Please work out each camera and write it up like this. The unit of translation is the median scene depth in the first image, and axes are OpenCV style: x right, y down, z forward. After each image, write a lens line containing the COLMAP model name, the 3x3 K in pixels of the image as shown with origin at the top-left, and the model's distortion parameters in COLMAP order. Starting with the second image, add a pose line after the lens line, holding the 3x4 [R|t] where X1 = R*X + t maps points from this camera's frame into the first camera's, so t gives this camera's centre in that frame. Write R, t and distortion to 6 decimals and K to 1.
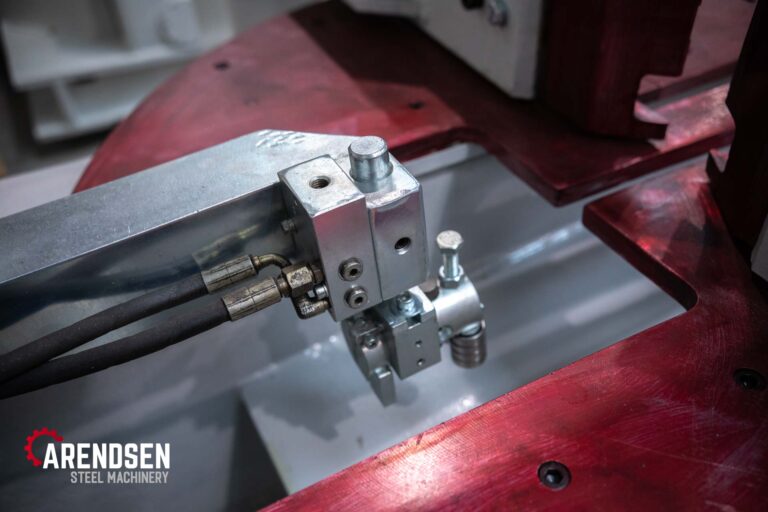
lens RADIAL K [[753.7, 0, 384.0], [0, 753.7, 256.0], [0, 0, 1]] dist [0.128136, 0.250826]
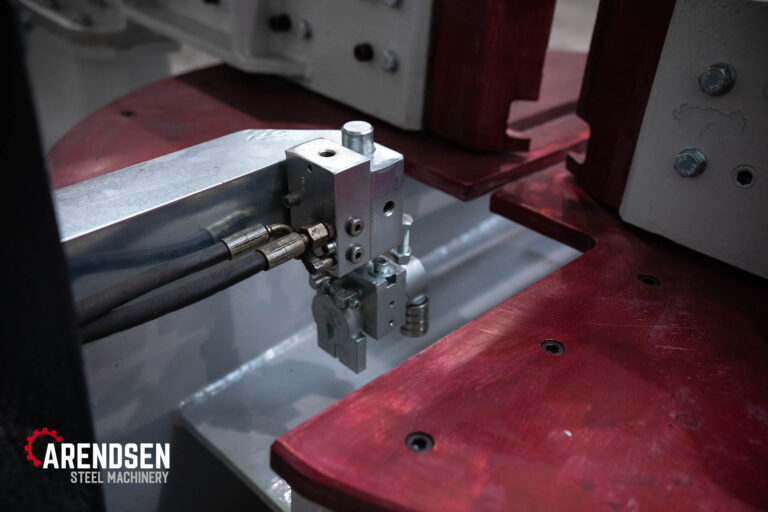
lens RADIAL K [[753.7, 0, 384.0], [0, 753.7, 256.0], [0, 0, 1]] dist [0.128136, 0.250826]
pose [[0.947392, -0.063919, 0.313629, -0.364057], [0.115675, 0.982004, -0.149288, 0.238948], [-0.298443, 0.177714, 0.937737, -0.124947]]
